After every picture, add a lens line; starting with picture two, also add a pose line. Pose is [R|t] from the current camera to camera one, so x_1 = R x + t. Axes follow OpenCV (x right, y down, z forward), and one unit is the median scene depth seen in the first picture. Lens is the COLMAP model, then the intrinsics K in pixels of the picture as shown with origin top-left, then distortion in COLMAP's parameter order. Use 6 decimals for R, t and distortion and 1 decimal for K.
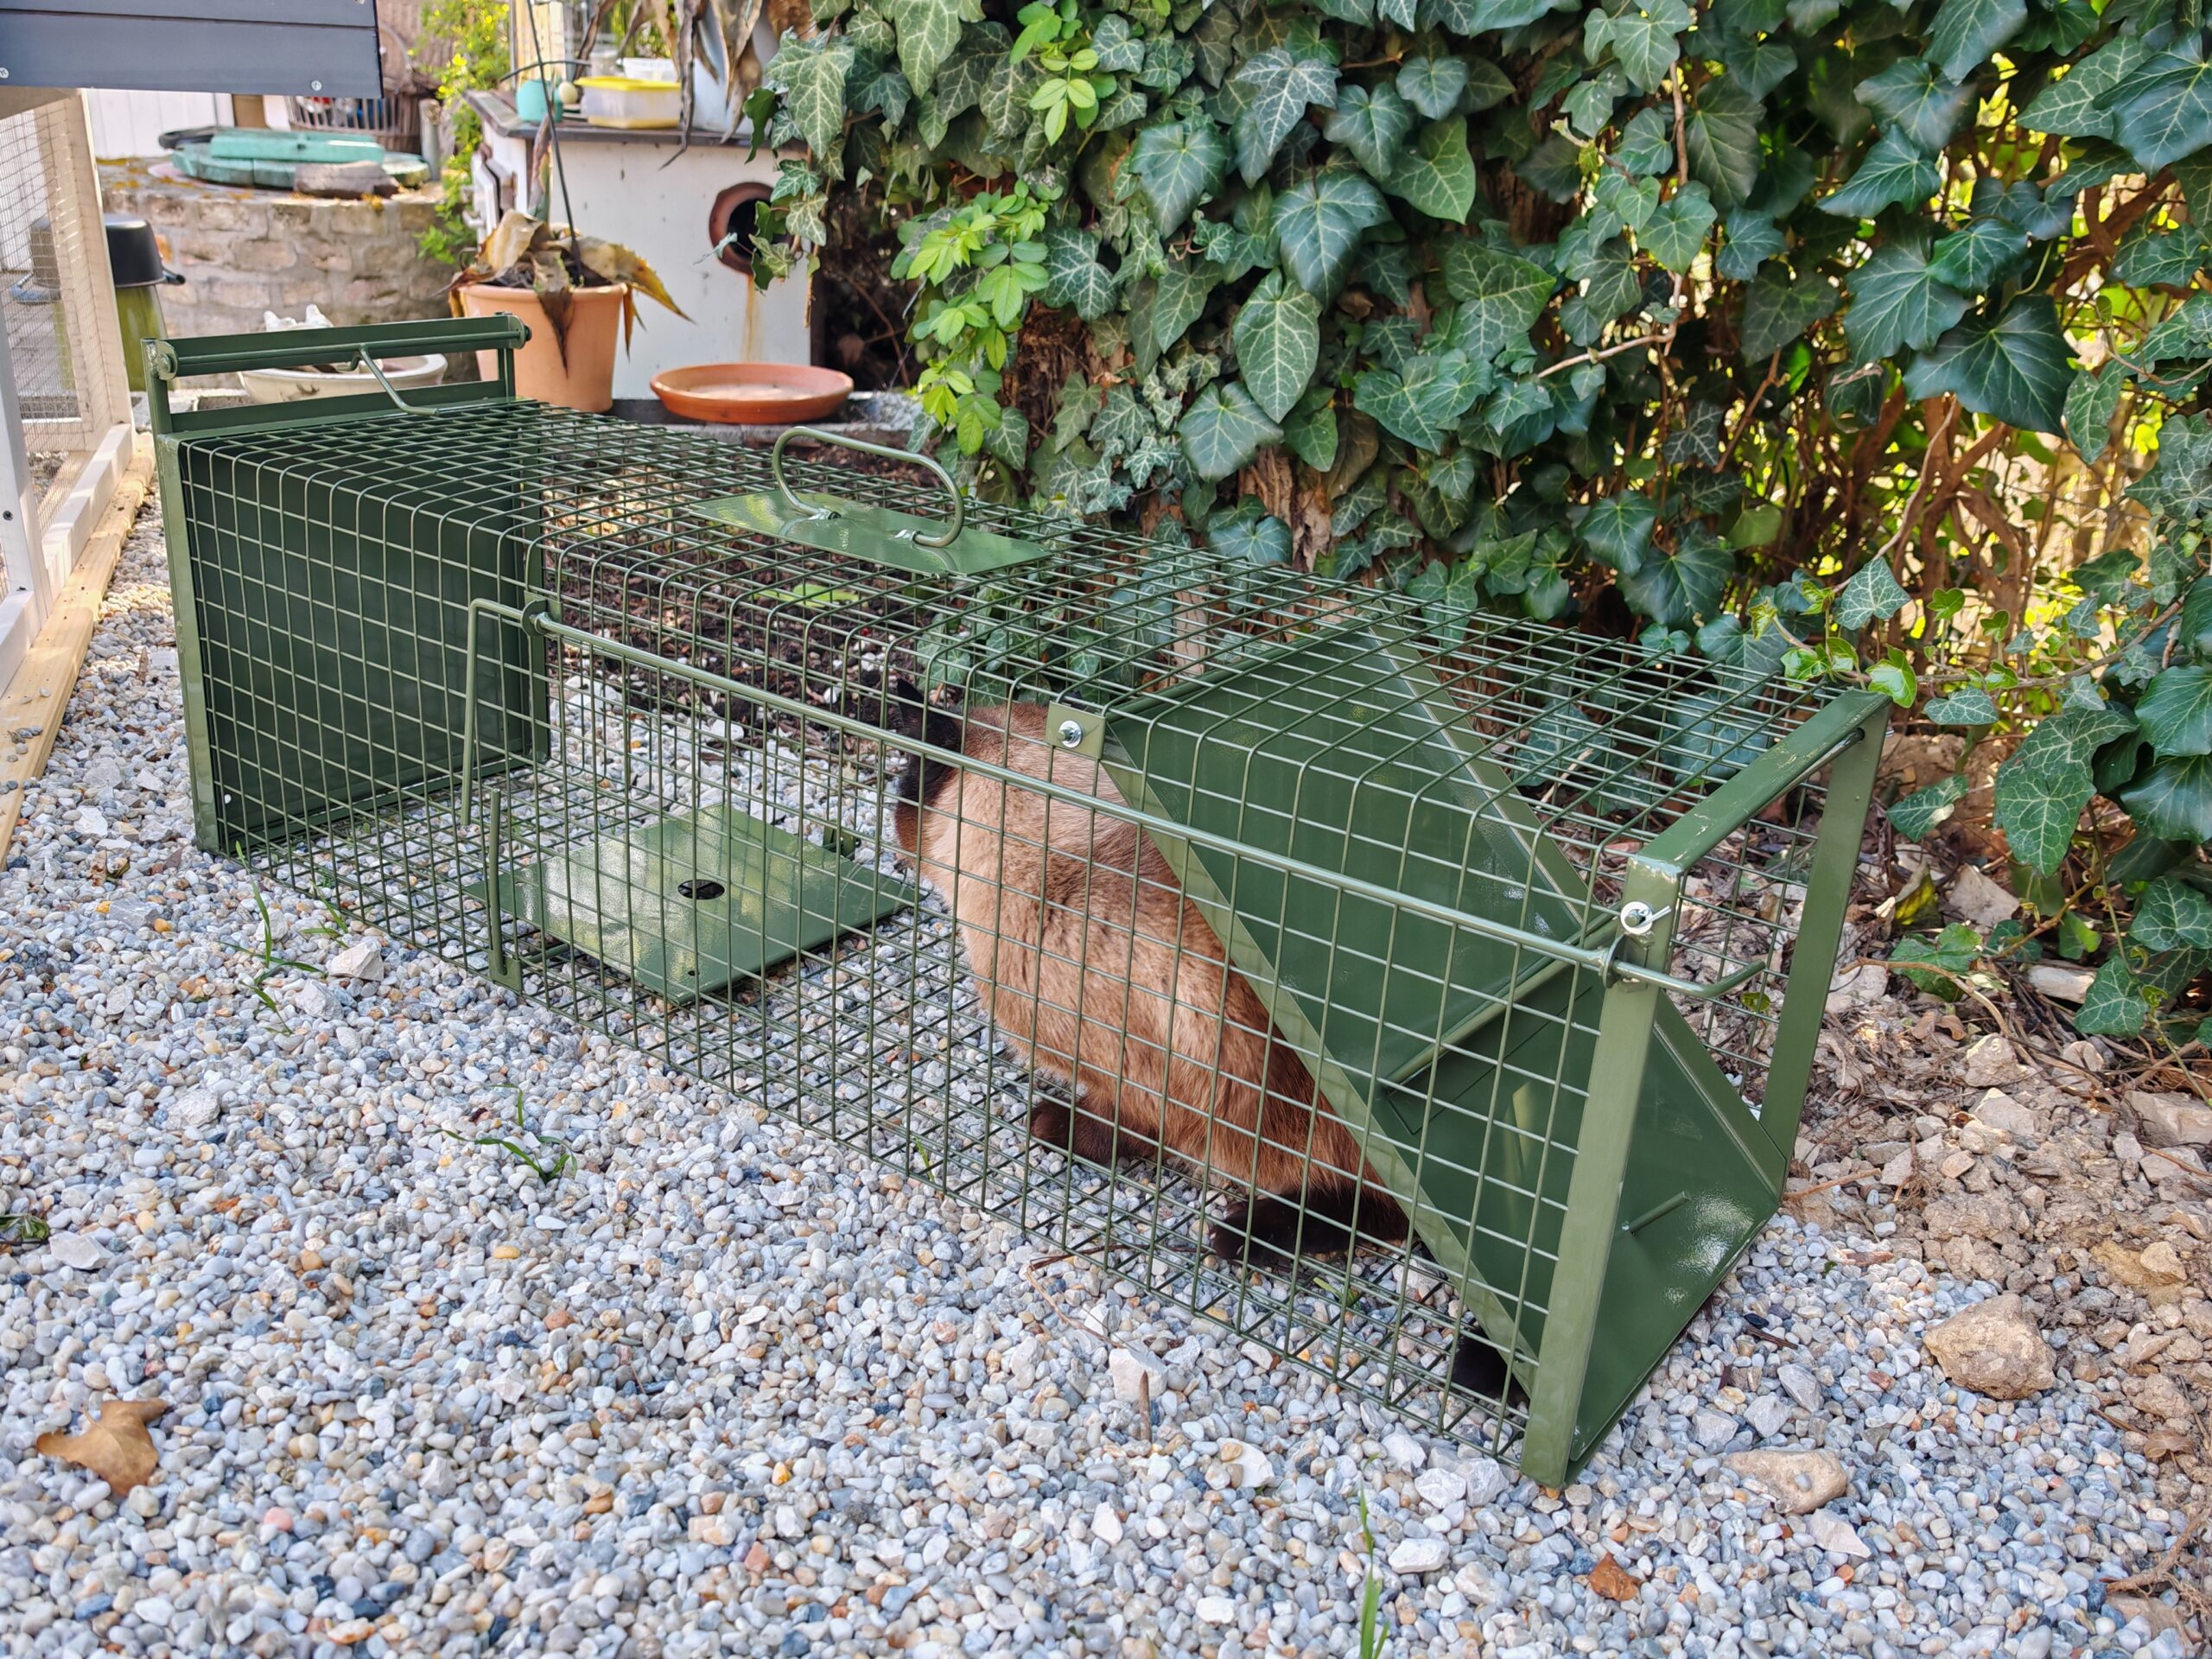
lens RADIAL K [[1900.5, 0, 1103.7], [0, 1900.5, 874.7], [0, 0, 1]] dist [0.014356, -0.046280]
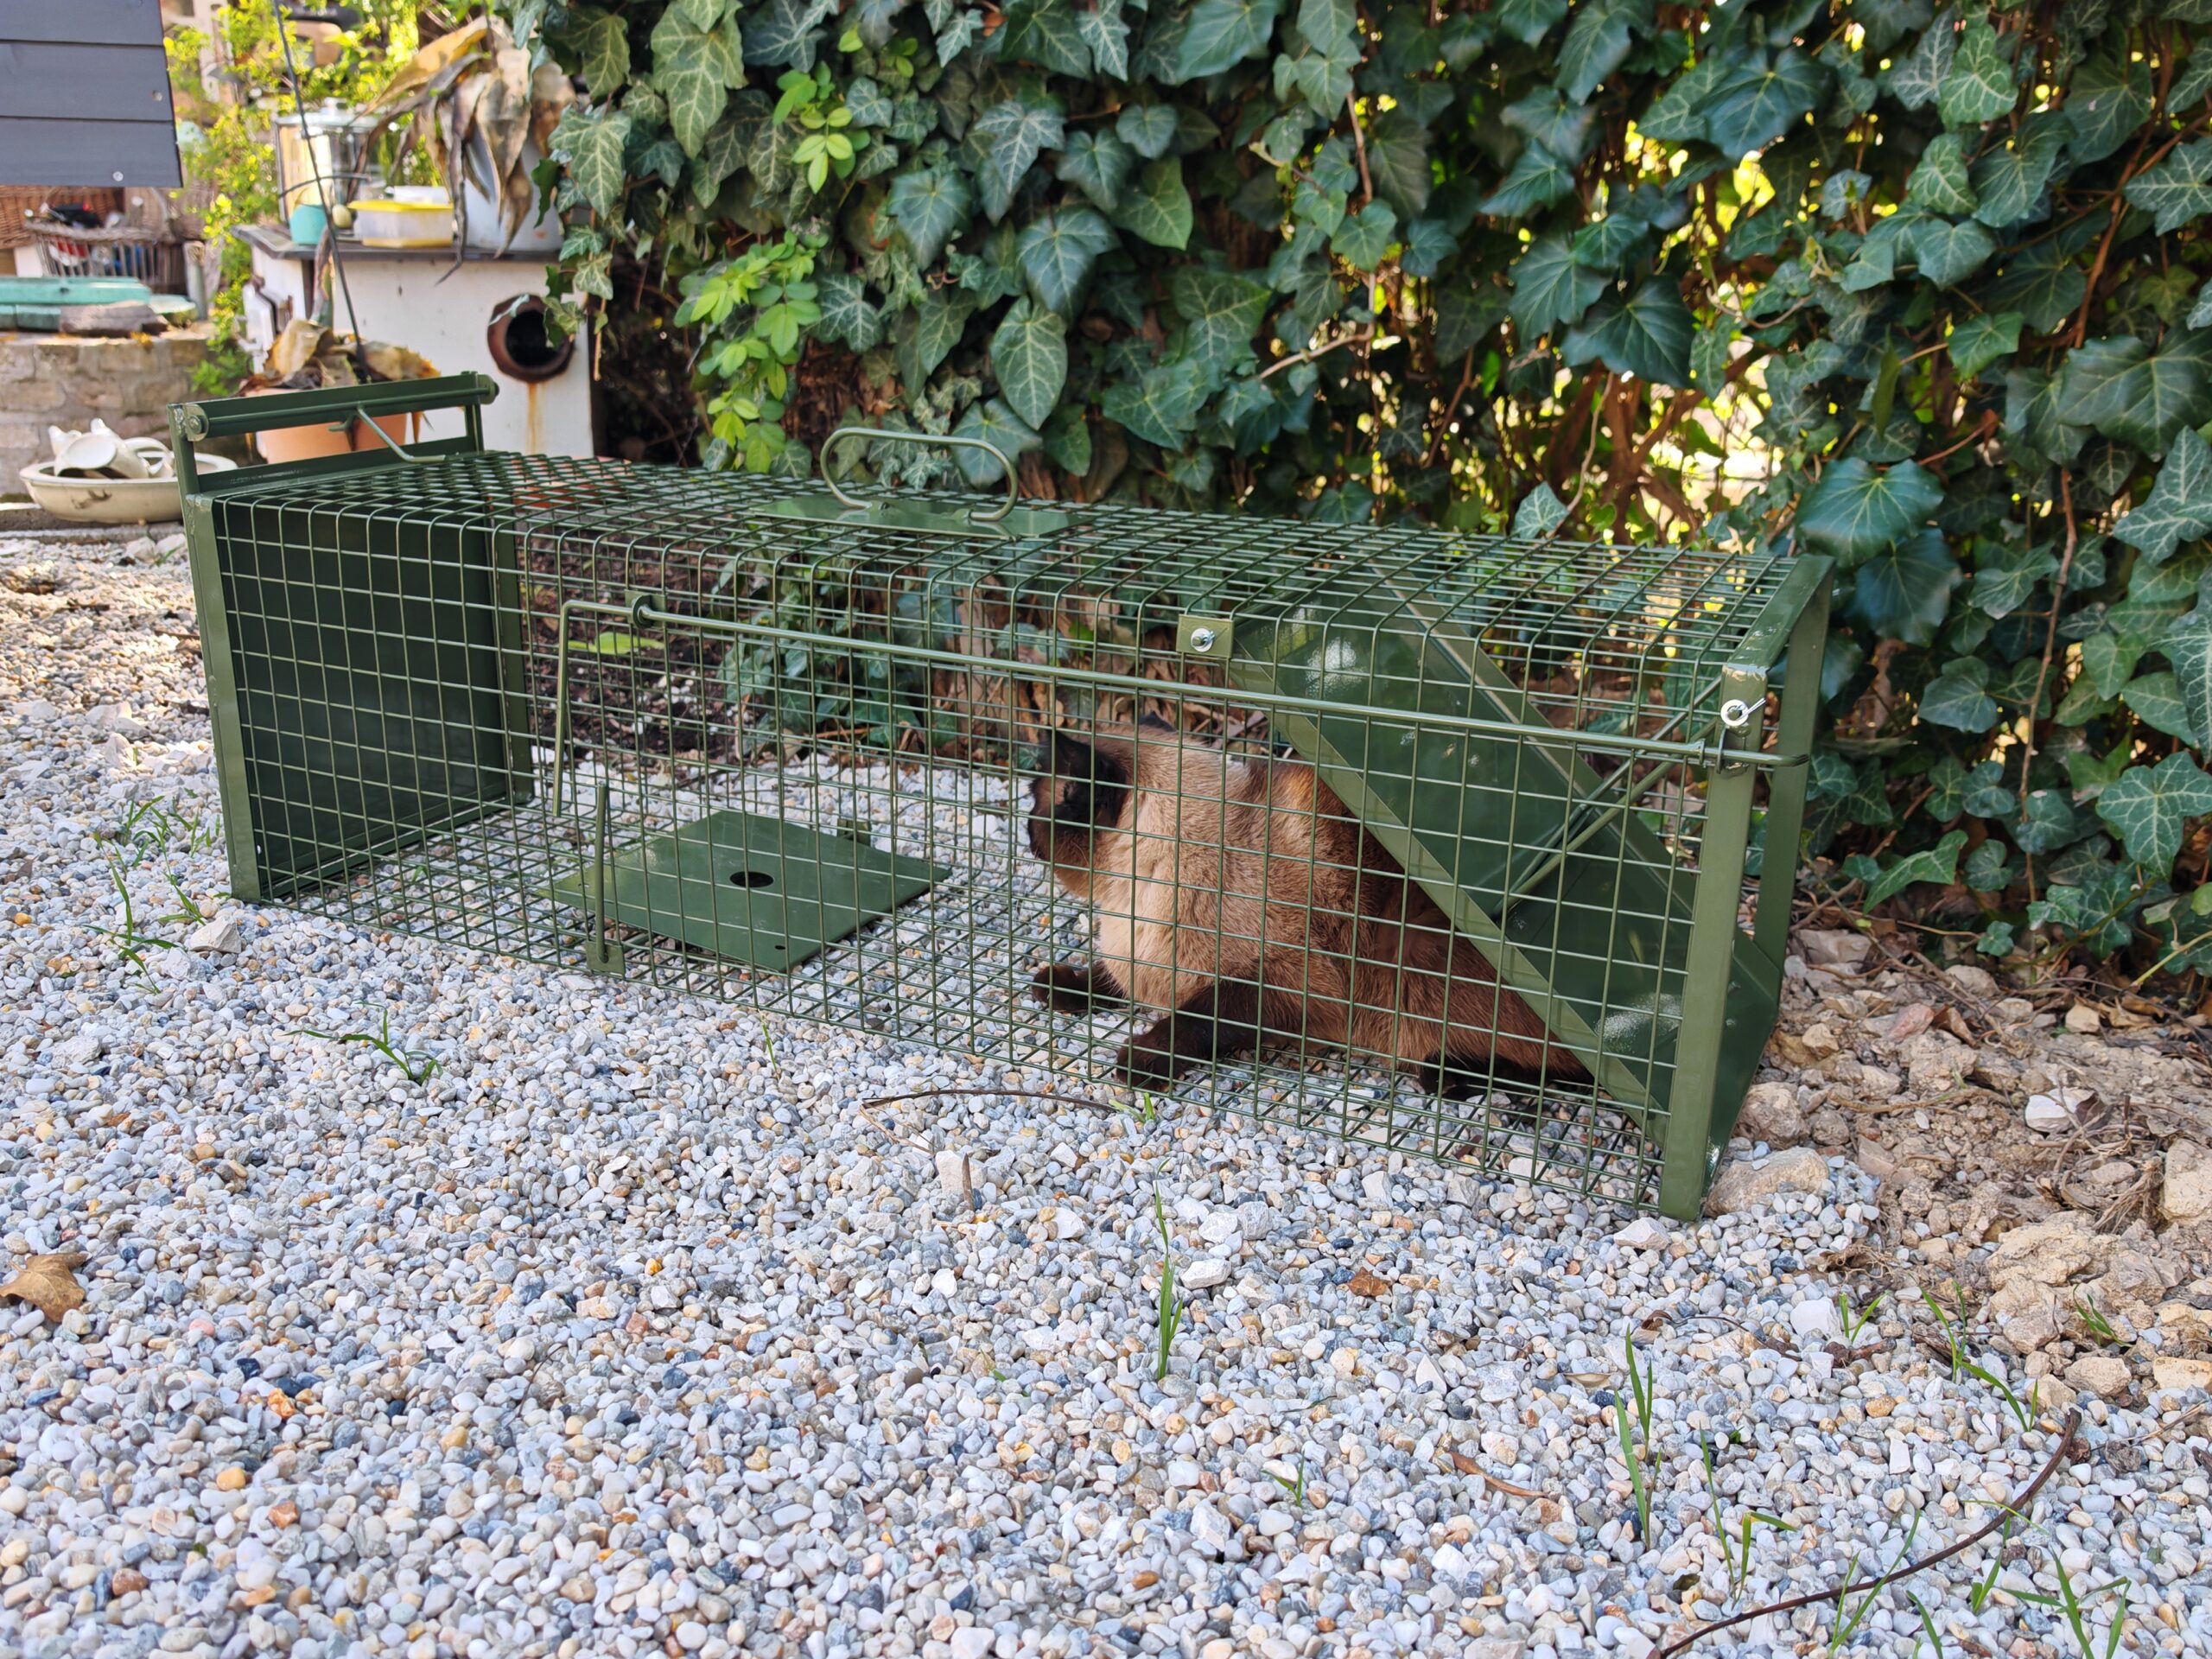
lens RADIAL K [[1900.5, 0, 1103.7], [0, 1900.5, 874.7], [0, 0, 1]] dist [0.014356, -0.046280]
pose [[0.992476, -0.069651, 0.100694, 0.000434], [0.075991, 0.995268, -0.060550, 0.095961], [-0.096000, 0.067746, 0.993073, -0.099563]]
